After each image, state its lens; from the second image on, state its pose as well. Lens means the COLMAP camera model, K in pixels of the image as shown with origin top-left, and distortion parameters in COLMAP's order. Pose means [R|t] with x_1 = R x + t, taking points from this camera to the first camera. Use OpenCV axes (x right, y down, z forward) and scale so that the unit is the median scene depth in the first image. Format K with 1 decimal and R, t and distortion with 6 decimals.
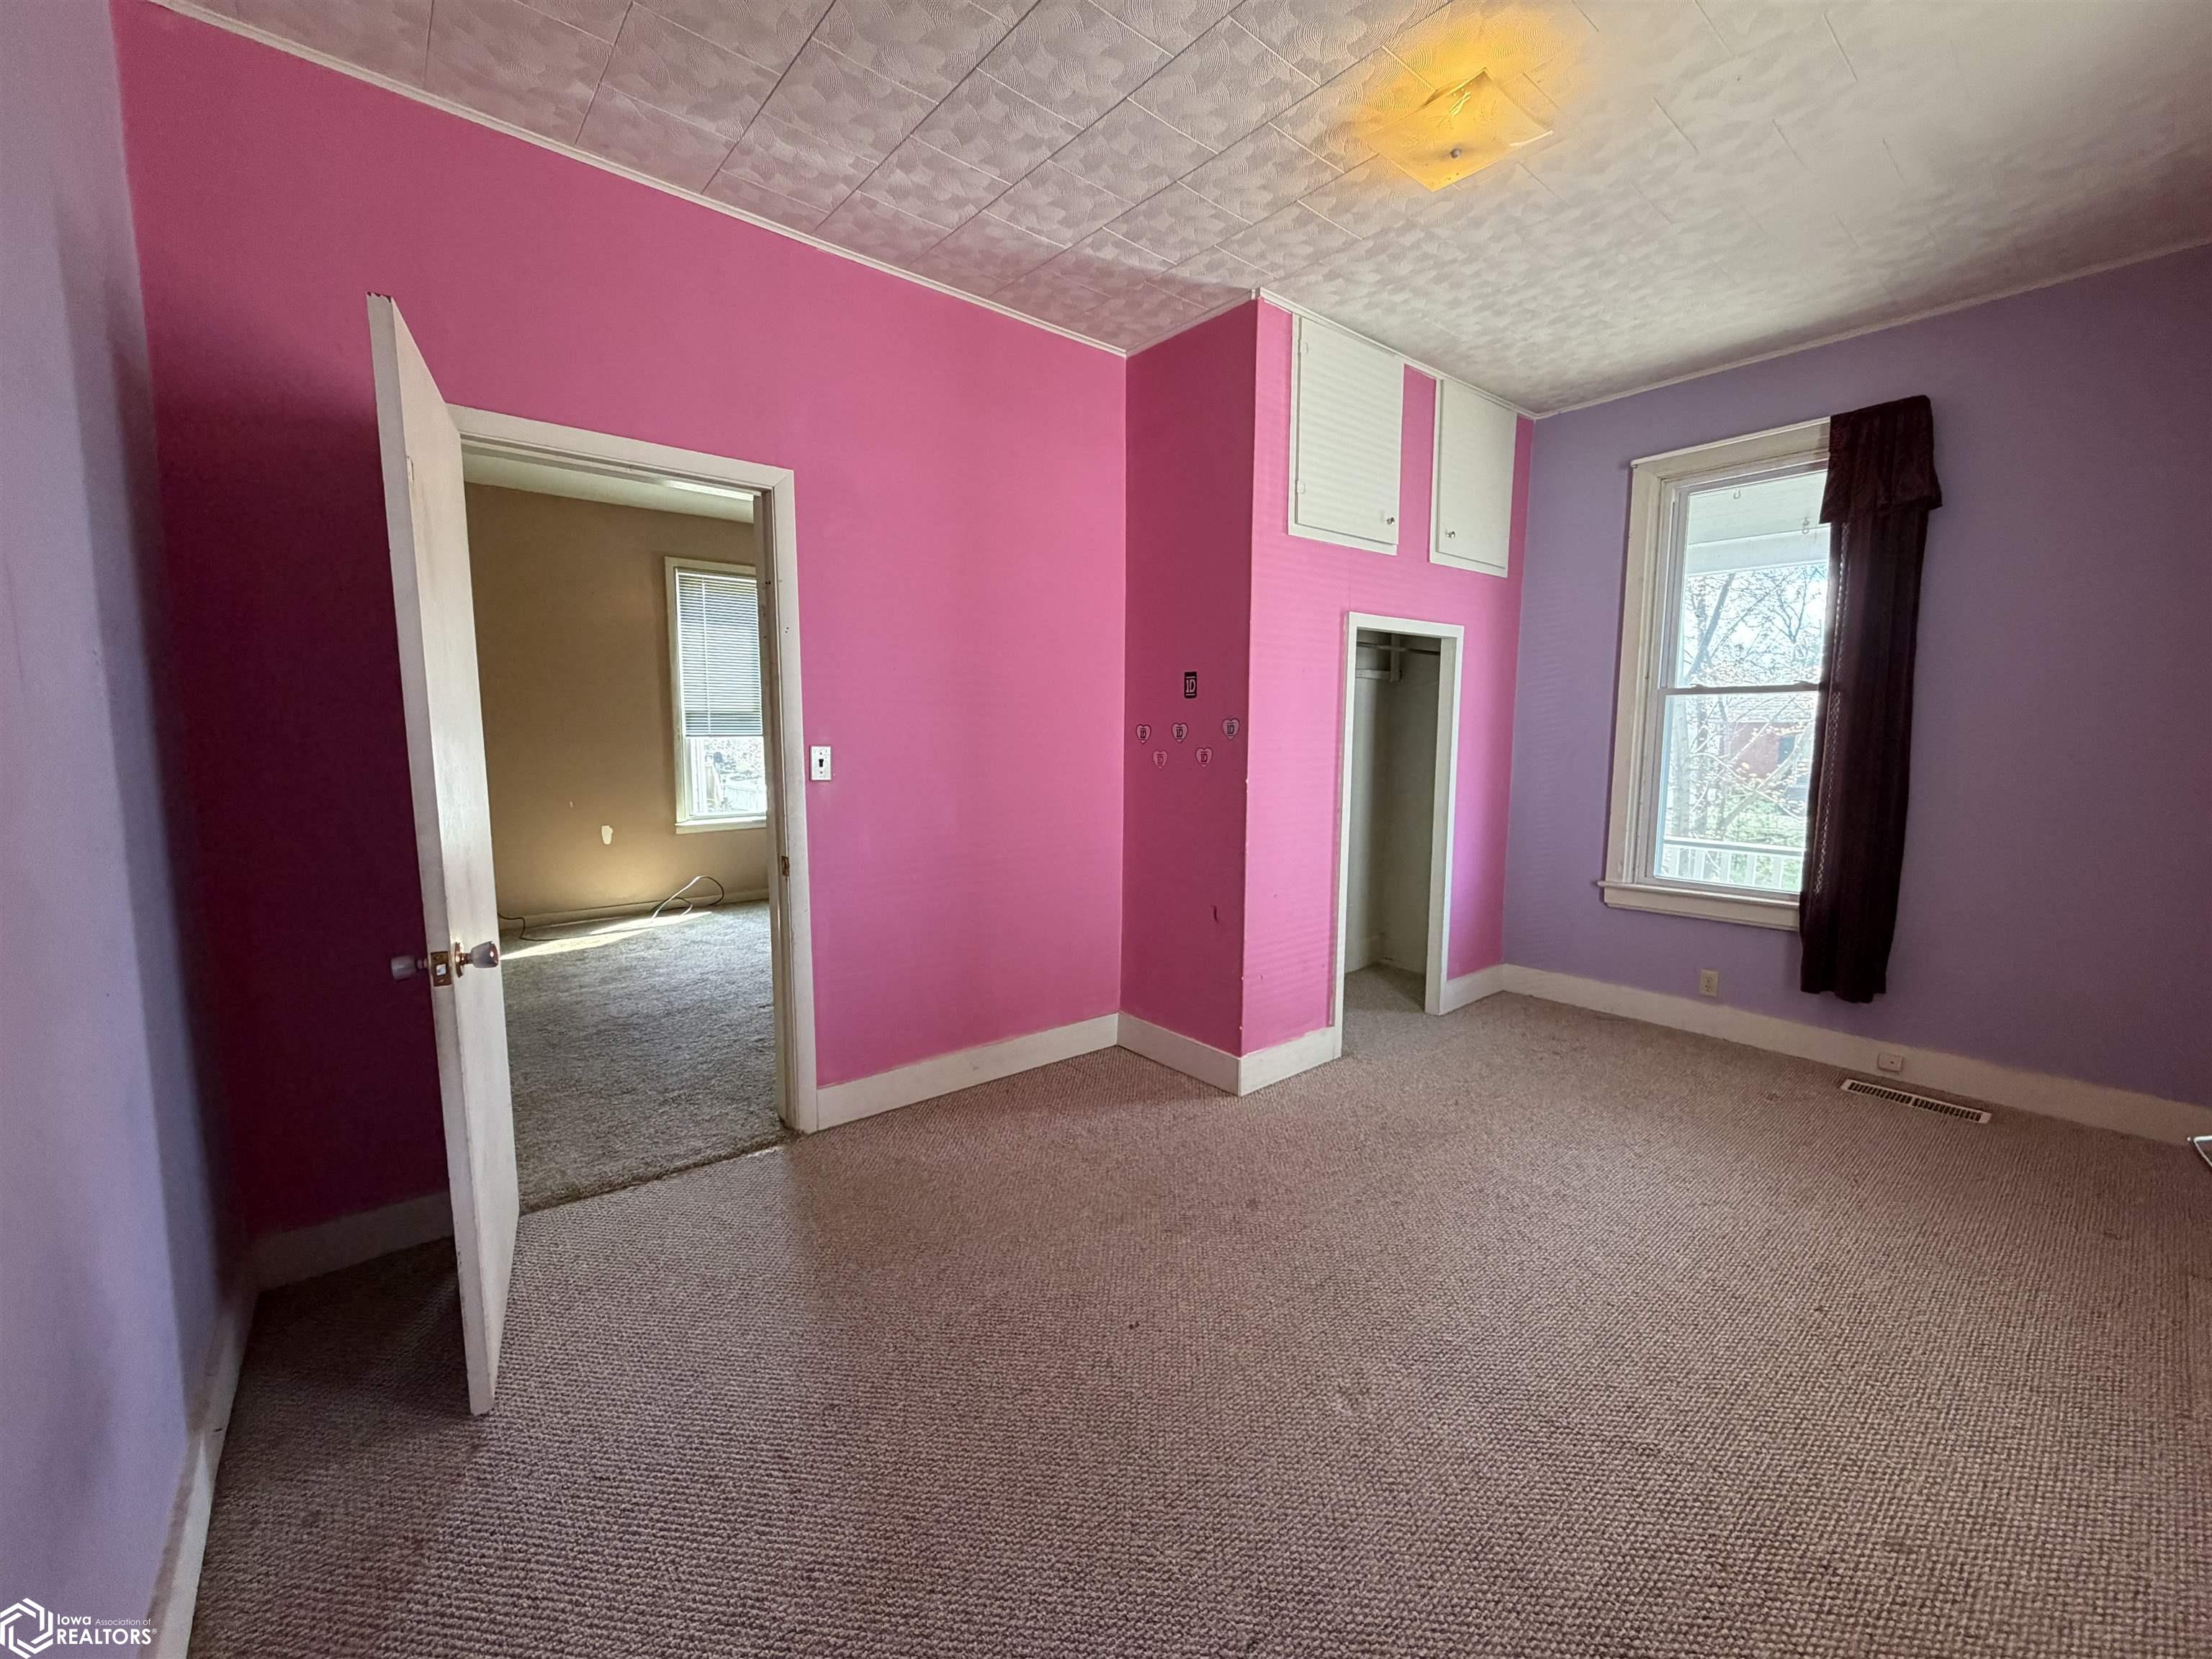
lens RADIAL K [[884.2, 0, 1097.7], [0, 884.2, 832.0], [0, 0, 1]] dist [-0.000962, 0.000117]
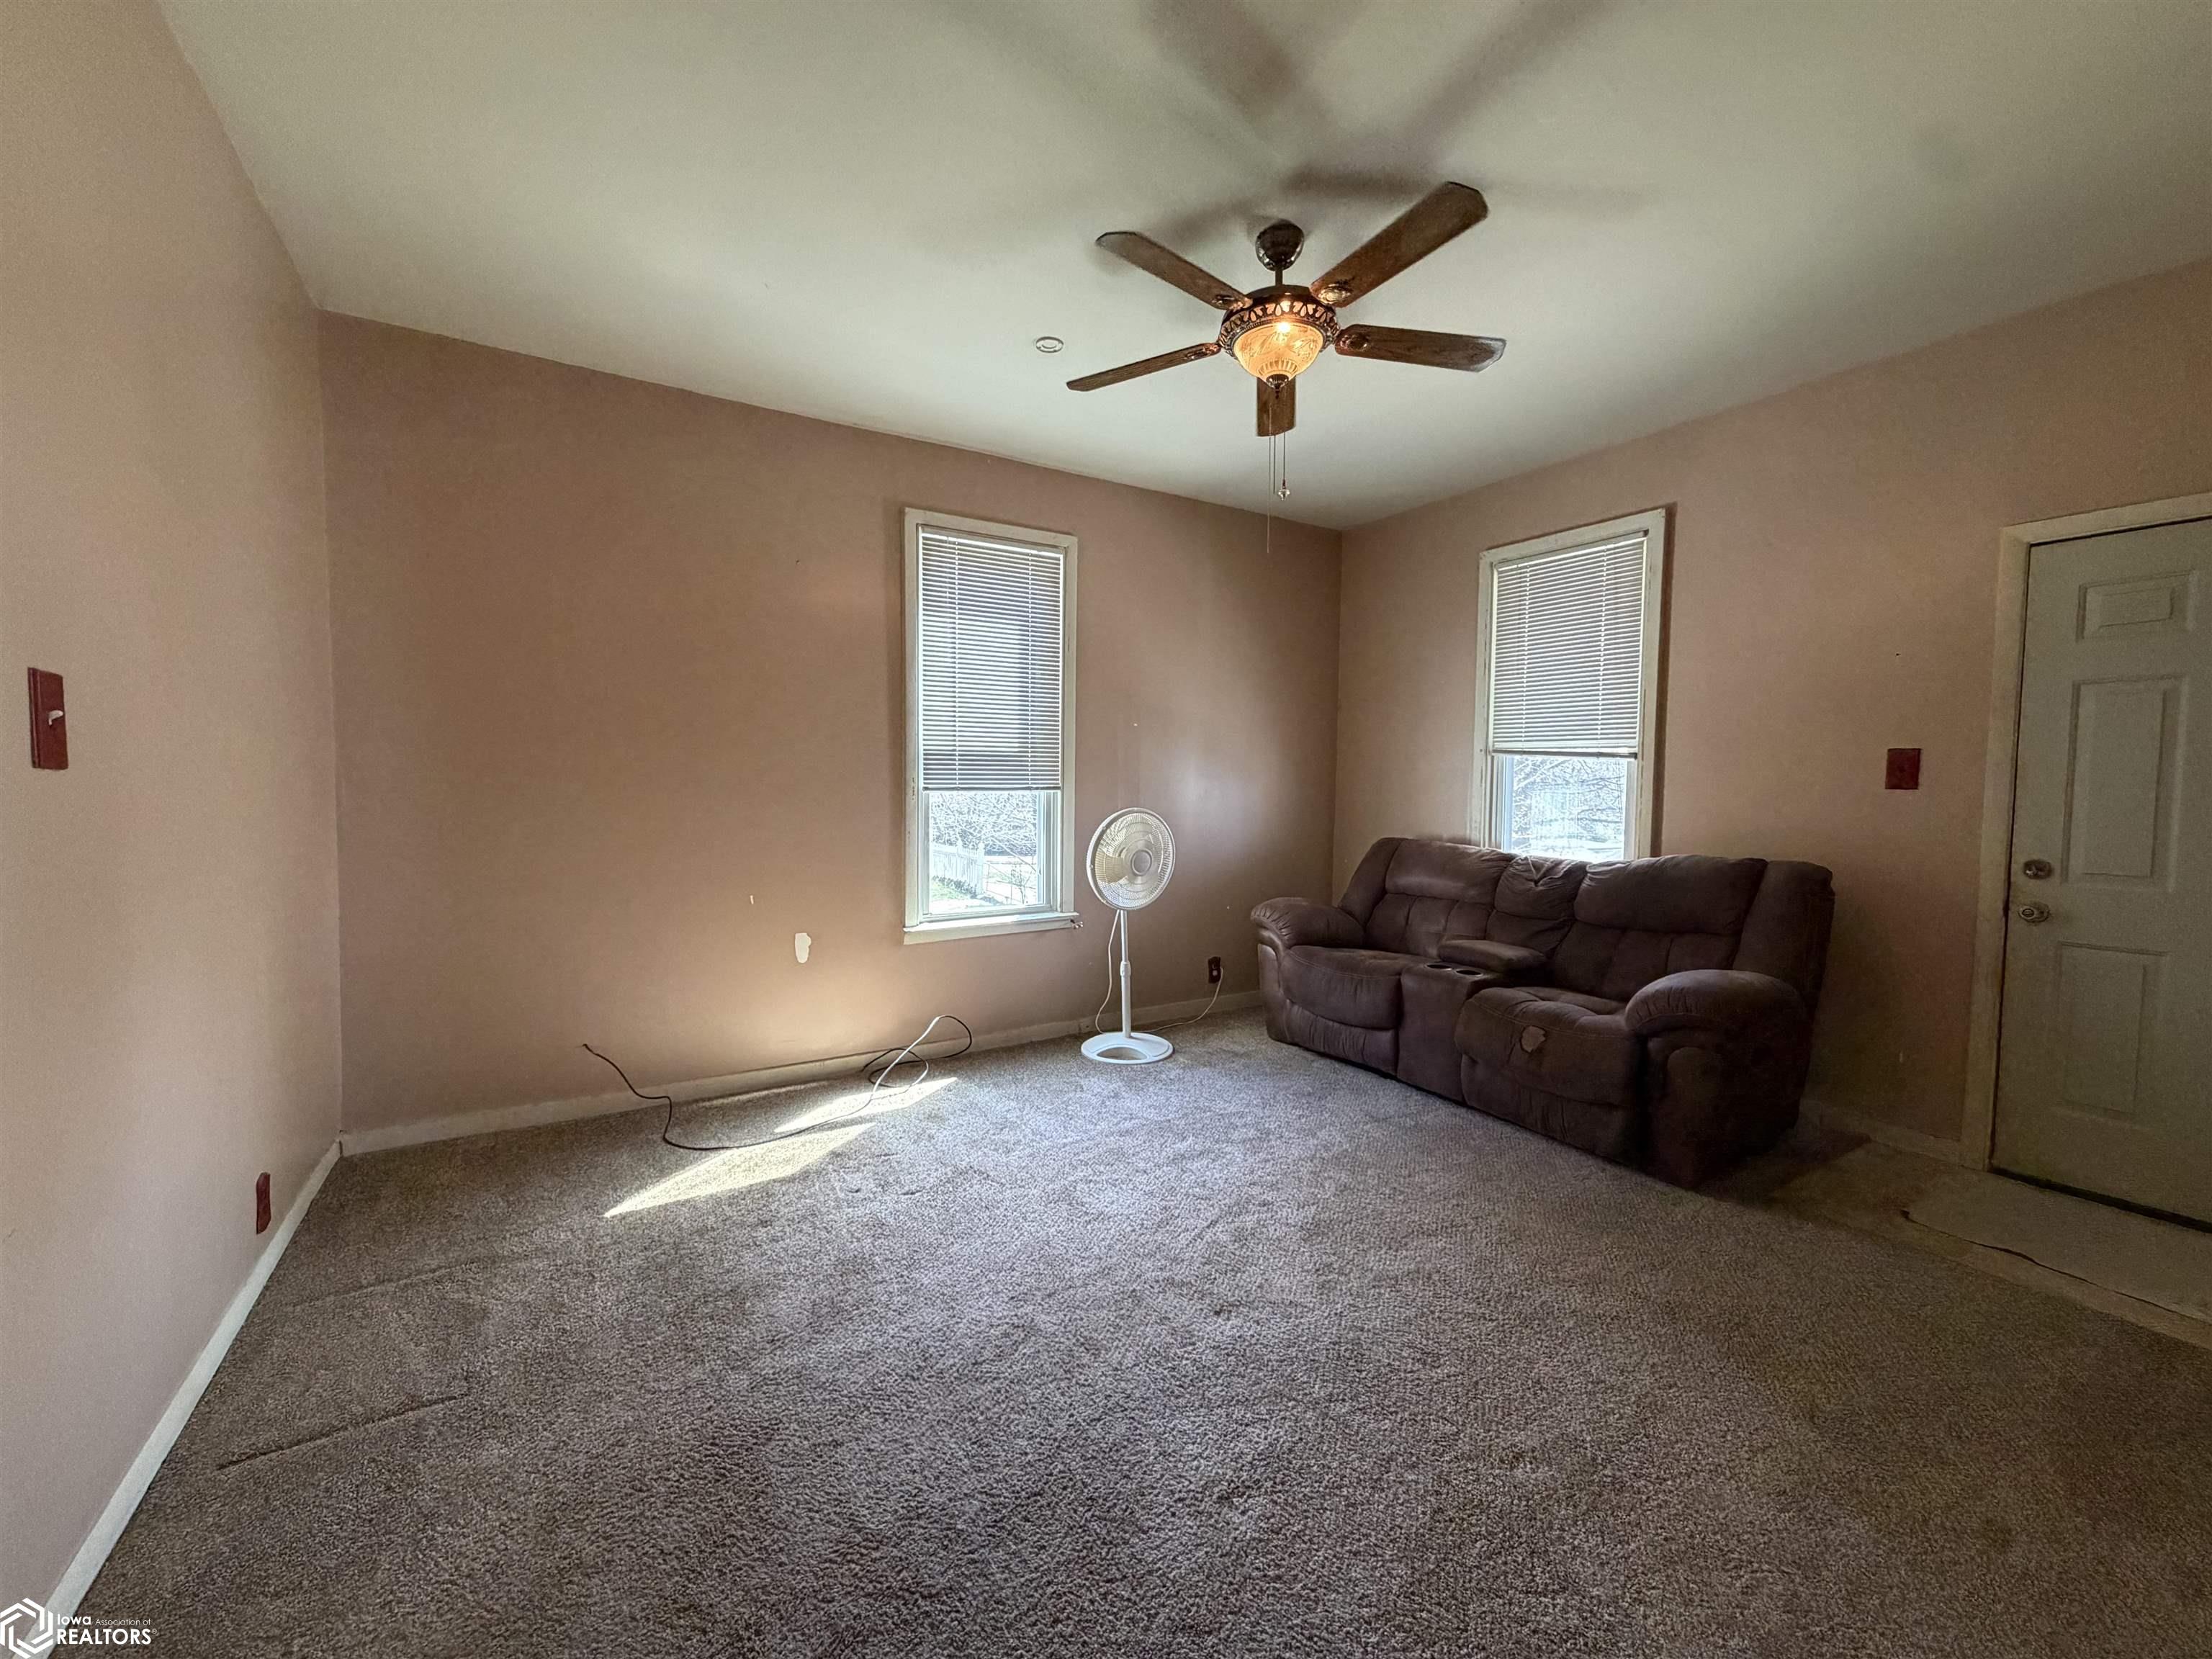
lens RADIAL K [[884.2, 0, 1106.9], [0, 884.2, 829.4], [0, 0, 1]] dist [-0.000962, 0.000117]
pose [[0.991051, 0.009484, -0.133144, -0.256202], [-0.017583, 0.998056, -0.059784, -0.045242], [0.132318, 0.061590, 0.989292, 0.401296]]
